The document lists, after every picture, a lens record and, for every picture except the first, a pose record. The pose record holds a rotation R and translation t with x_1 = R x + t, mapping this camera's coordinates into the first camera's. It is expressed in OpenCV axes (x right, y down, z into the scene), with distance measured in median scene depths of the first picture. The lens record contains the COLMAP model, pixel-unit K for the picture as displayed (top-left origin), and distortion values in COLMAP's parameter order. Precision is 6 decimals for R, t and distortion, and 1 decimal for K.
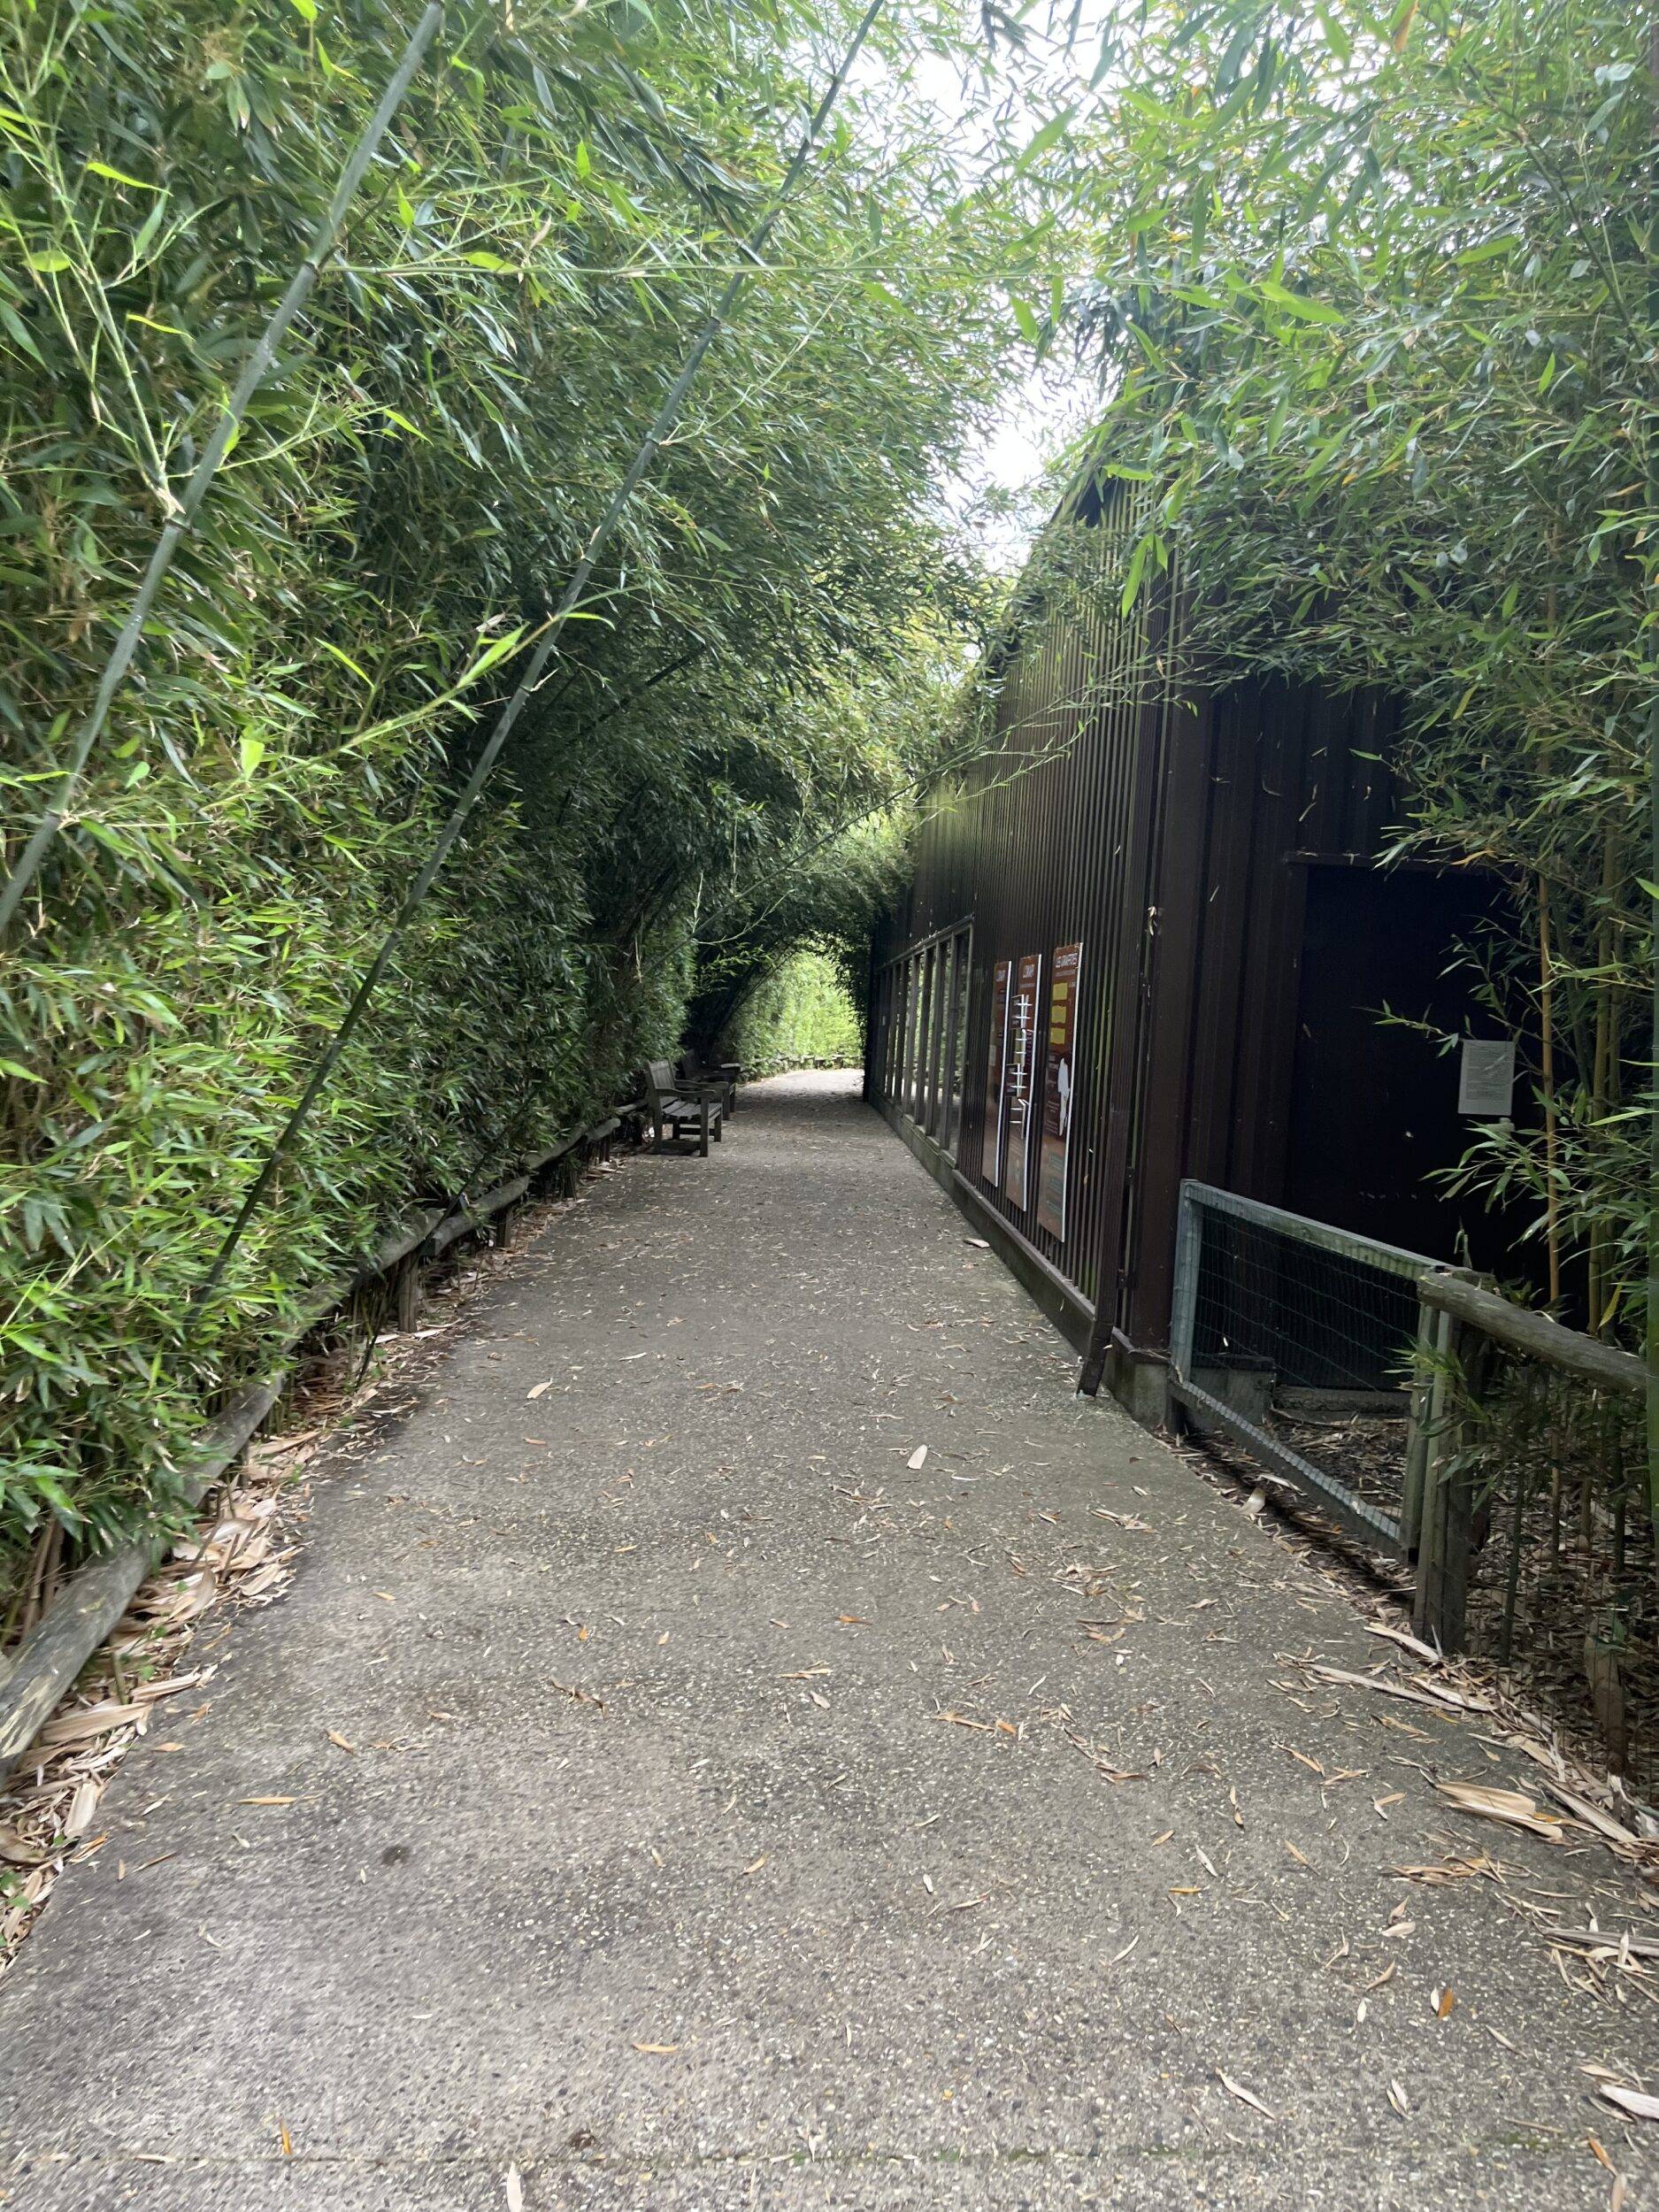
lens RADIAL K [[1675.3, 0, 828.6], [0, 1675.3, 1105.6], [0, 0, 1]] dist [-0.004867, -0.000088]
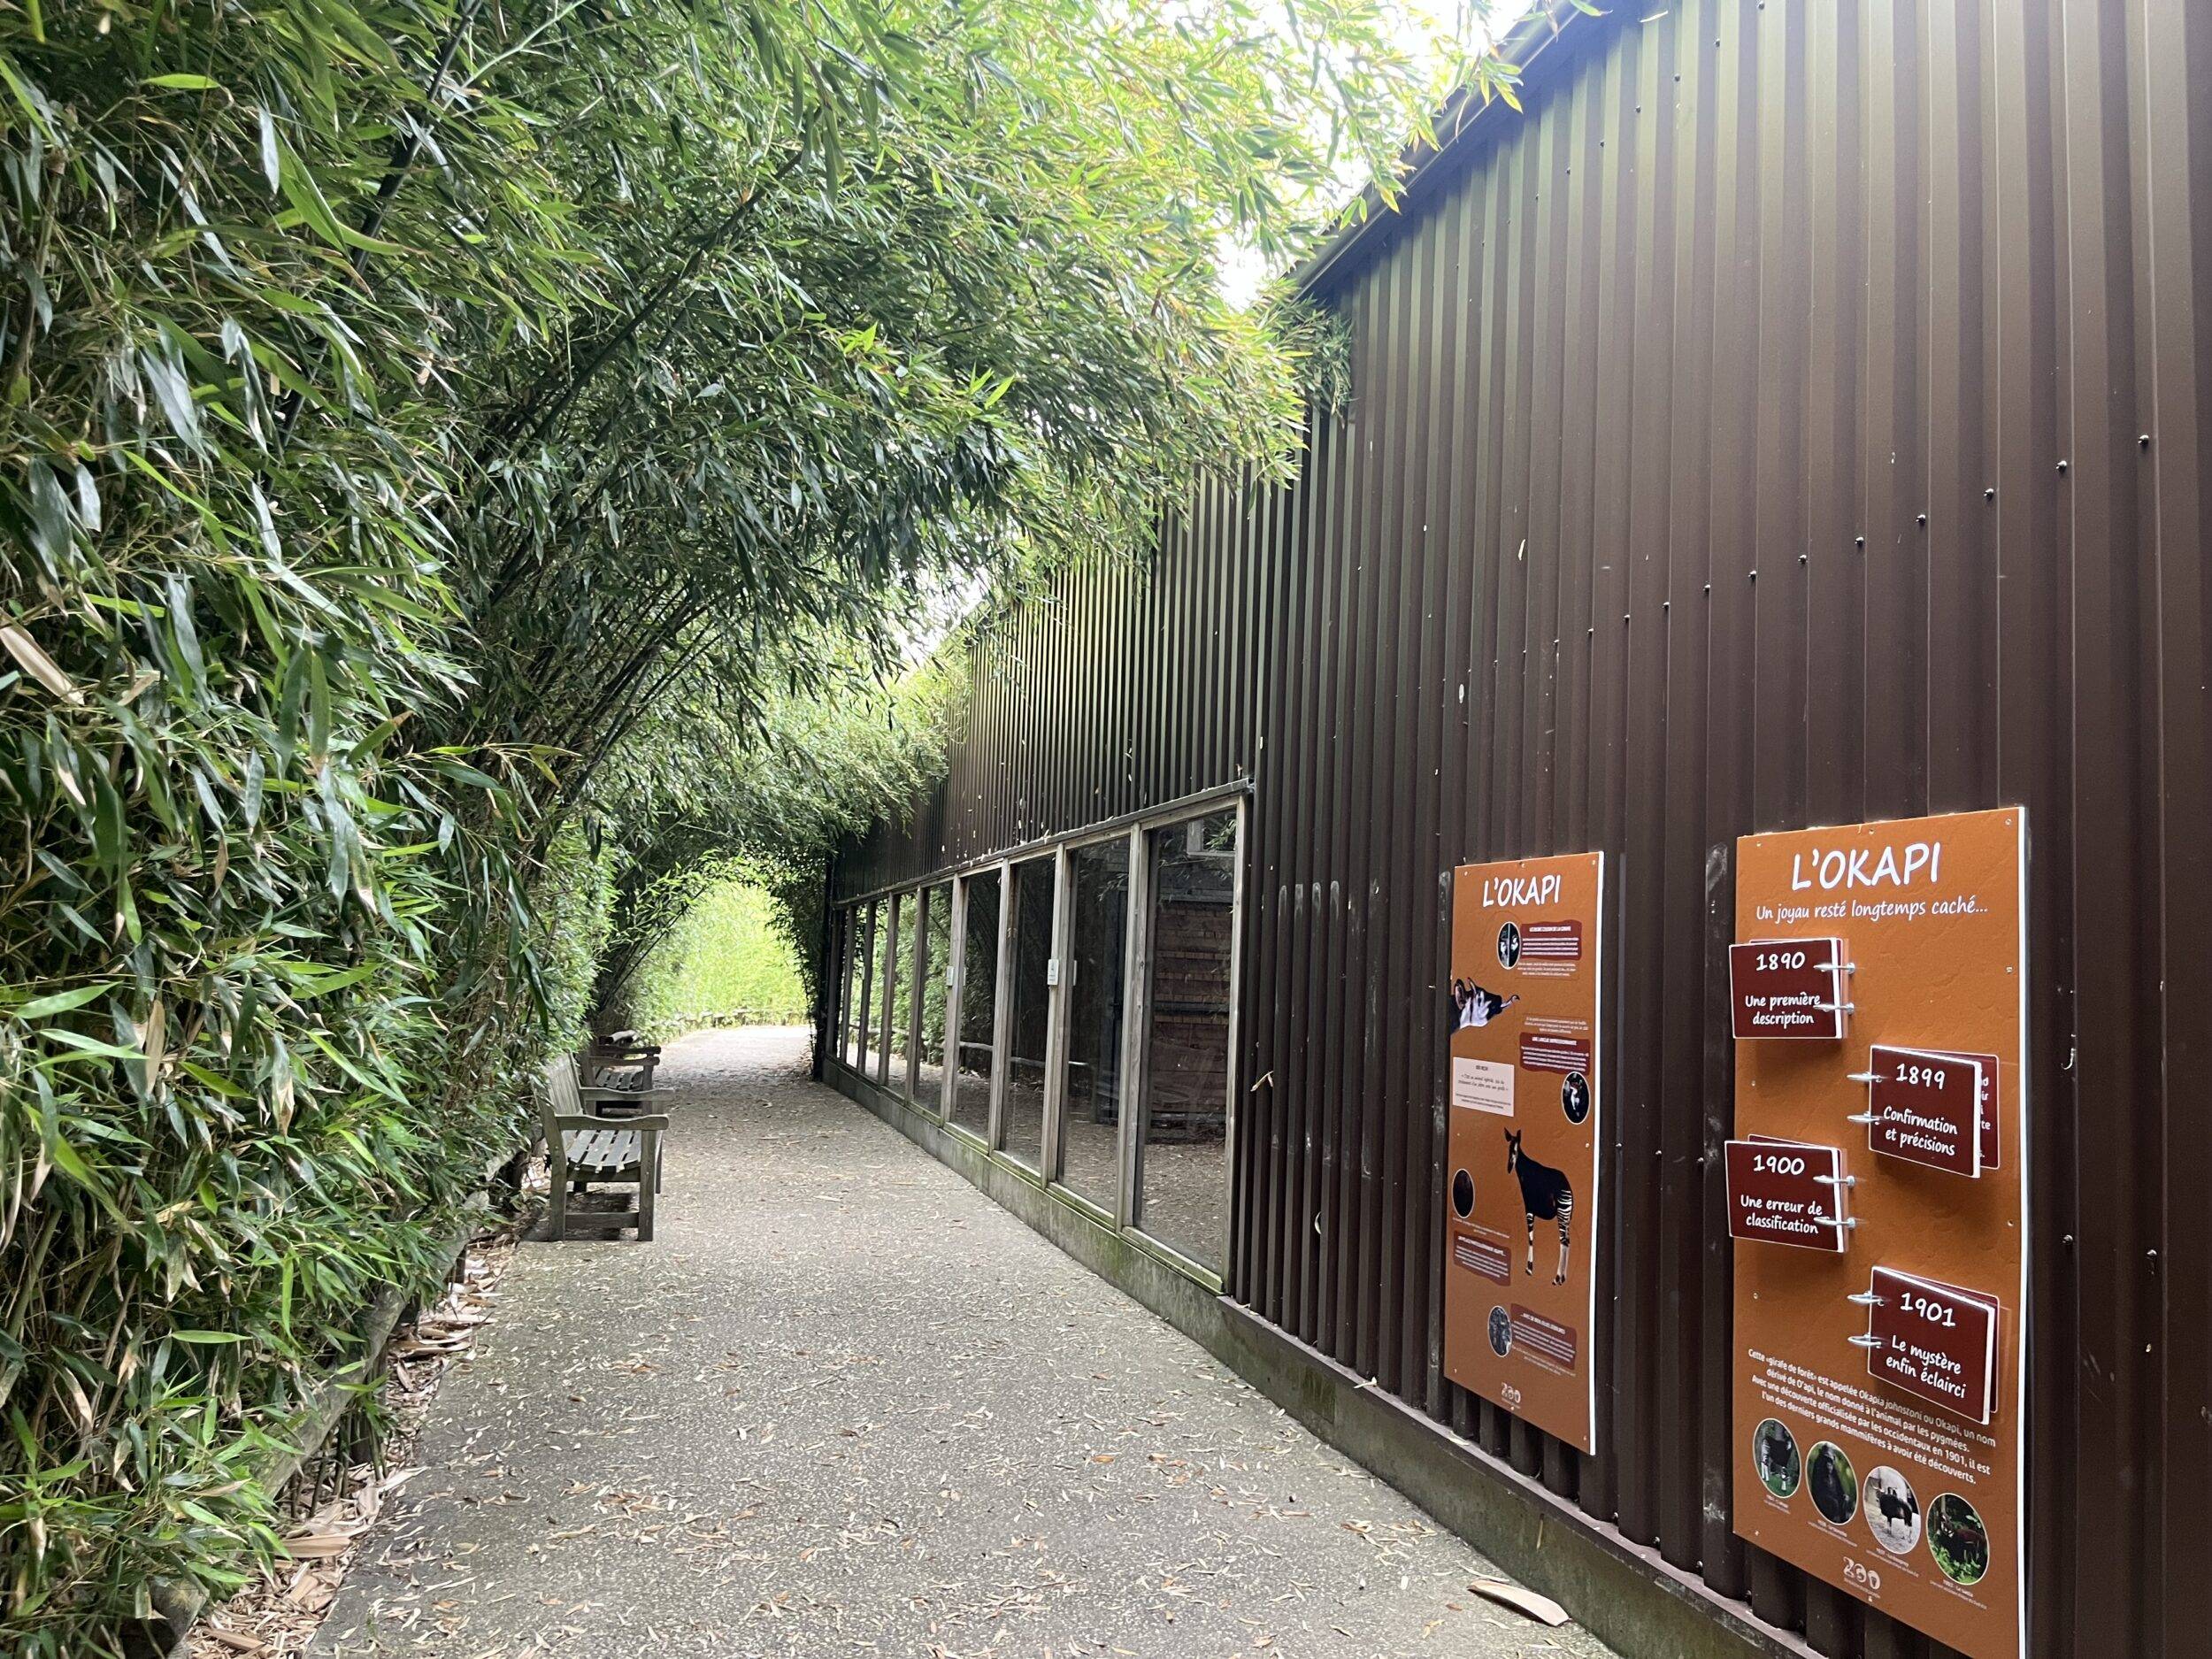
lens RADIAL K [[1675.3, 0, 1107.6], [0, 1675.3, 832.3], [0, 0, 1]] dist [-0.004867, -0.000088]
pose [[0.968856, 0.002001, 0.247616, -0.037454], [0.029269, 0.992032, -0.122539, -0.017192], [-0.245888, 0.125970, 0.961078, 0.250056]]
